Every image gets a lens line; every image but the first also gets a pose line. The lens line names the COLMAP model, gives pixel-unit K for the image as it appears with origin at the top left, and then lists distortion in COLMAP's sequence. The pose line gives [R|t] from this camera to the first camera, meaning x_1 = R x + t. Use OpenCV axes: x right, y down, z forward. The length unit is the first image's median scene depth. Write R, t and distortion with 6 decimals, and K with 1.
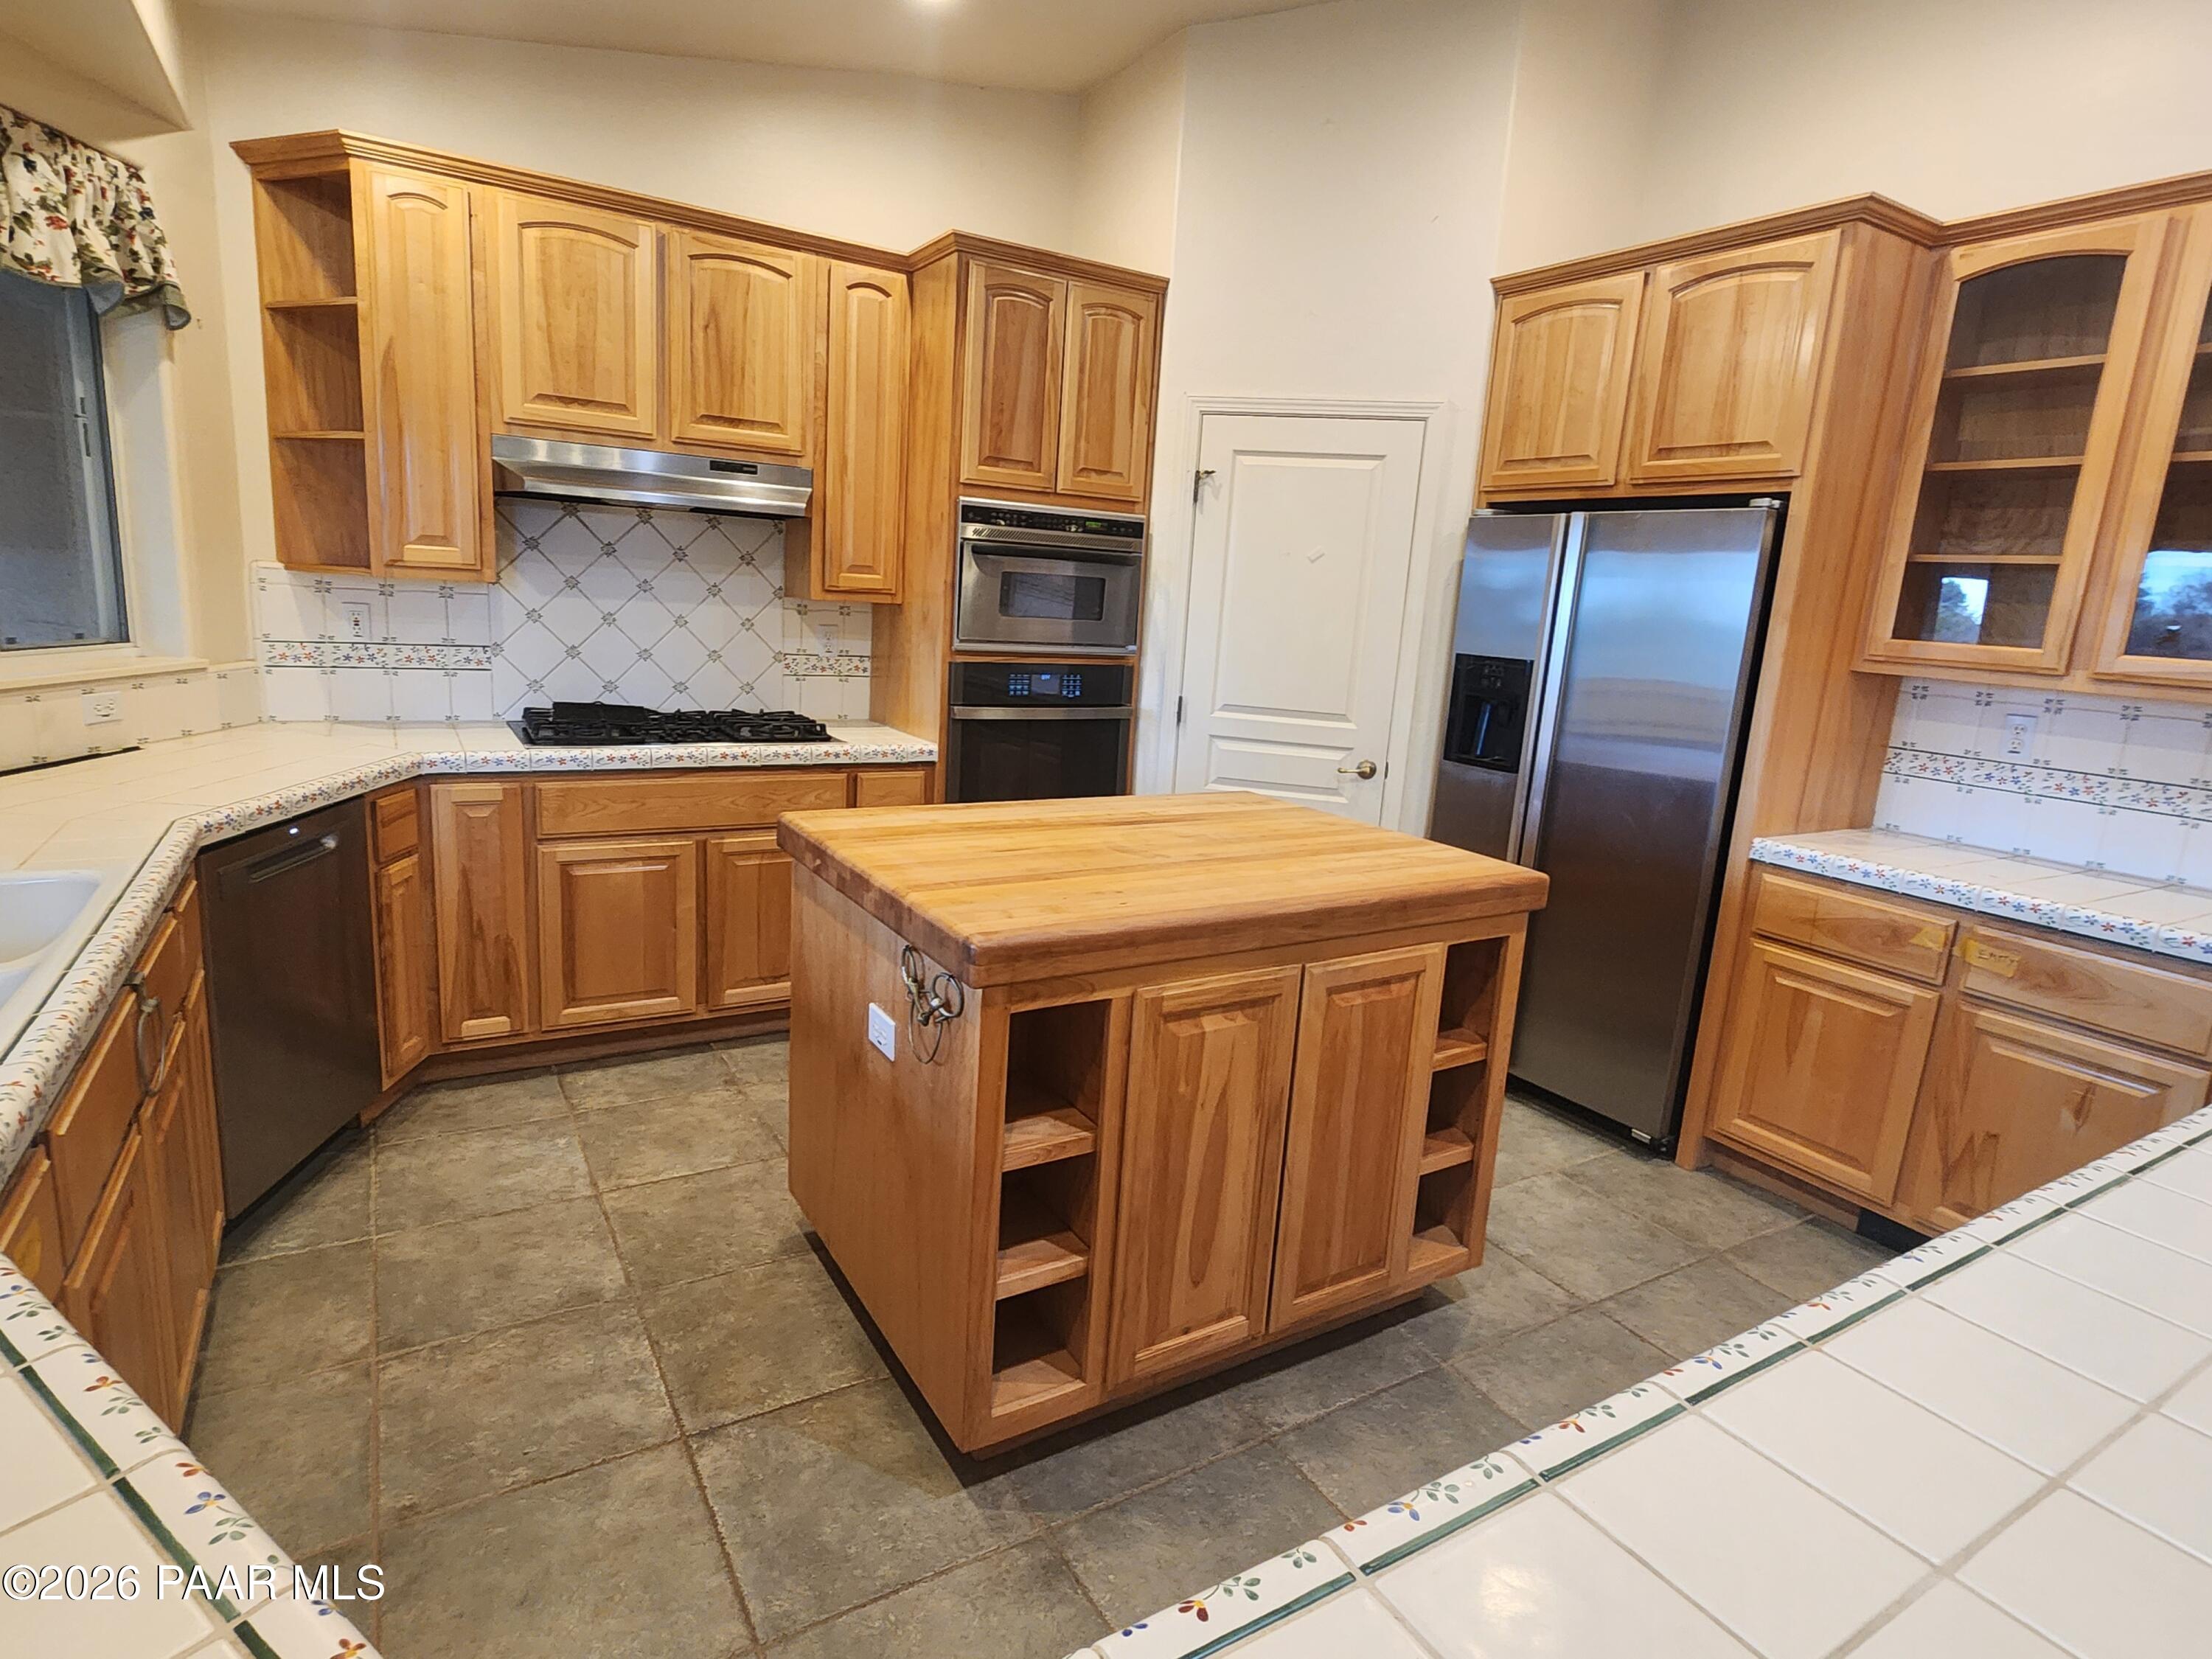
lens RADIAL K [[1175.9, 0, 1093.5], [0, 1175.9, 827.7], [0, 0, 1]] dist [-0.005064, 0.002643]
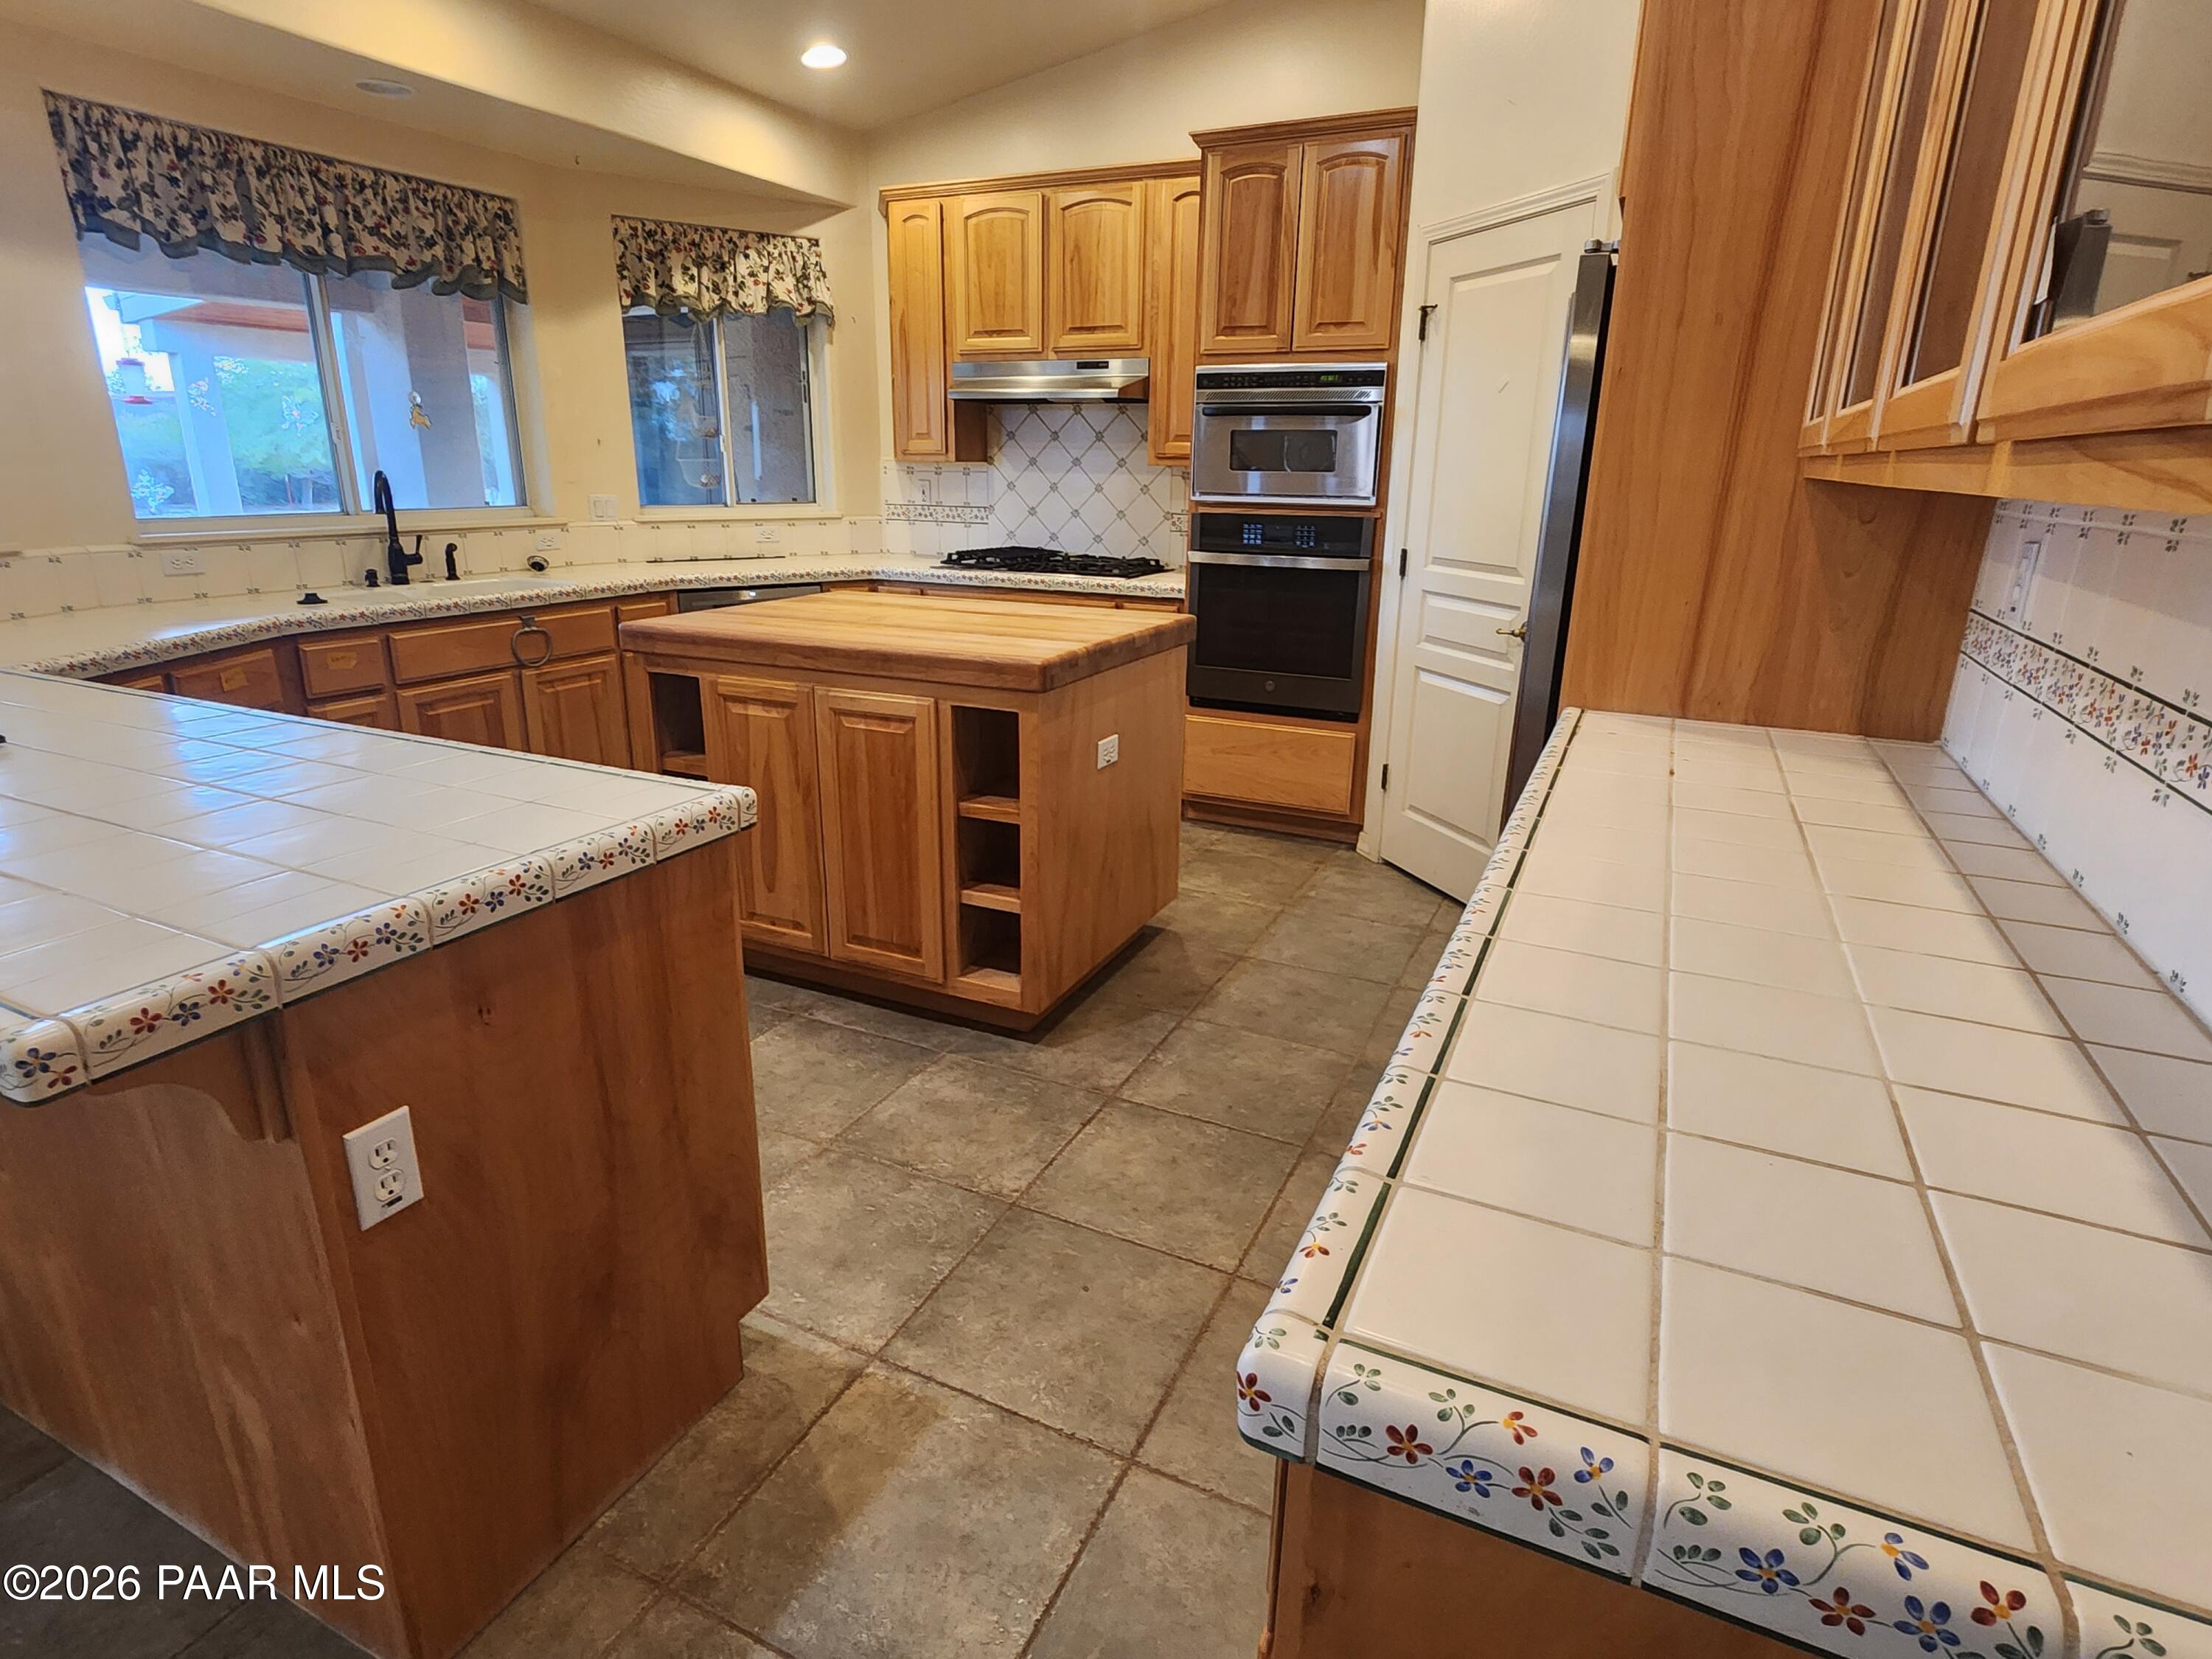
lens RADIAL K [[1175.9, 0, 1082.7], [0, 1175.9, 829.8], [0, 0, 1]] dist [-0.005064, 0.002643]
pose [[0.543266, 0.197931, -0.815896, 0.877853], [-0.147963, 0.979173, 0.139020, 0.023541], [0.826419, 0.045198, 0.561238, 0.275421]]
